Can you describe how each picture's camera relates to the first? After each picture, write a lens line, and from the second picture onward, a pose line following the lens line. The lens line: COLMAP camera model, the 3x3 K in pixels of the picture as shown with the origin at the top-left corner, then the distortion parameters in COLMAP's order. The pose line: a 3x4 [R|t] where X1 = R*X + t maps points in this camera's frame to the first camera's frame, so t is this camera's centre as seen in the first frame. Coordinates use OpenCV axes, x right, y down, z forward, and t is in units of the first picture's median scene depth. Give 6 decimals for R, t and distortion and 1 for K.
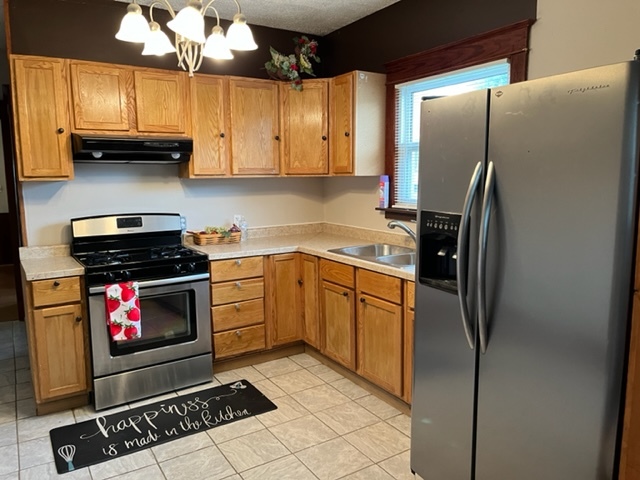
lens RADIAL K [[486.5, 0, 320.8], [0, 486.5, 231.4], [0, 0, 1]] dist [0.036341, -0.053607]
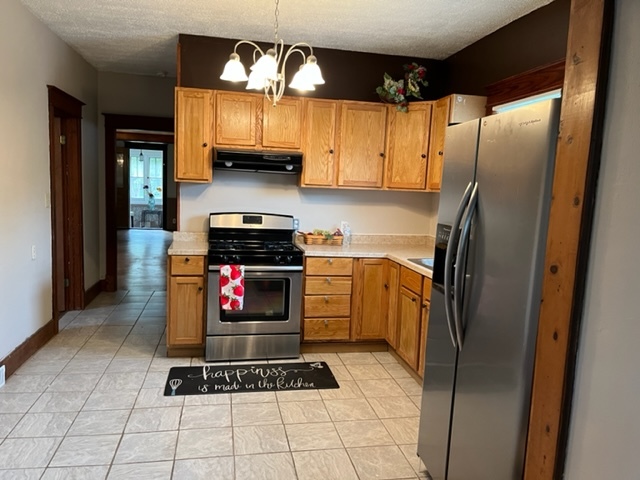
lens RADIAL K [[489.0, 0, 320.0], [0, 489.0, 240.0], [0, 0, 1]] dist [0.031372, -0.010818]
pose [[0.929839, 0.092330, -0.356195, 0.227524], [-0.096381, 0.995324, 0.006400, 0.009202], [0.355121, 0.028380, 0.934390, -0.102237]]
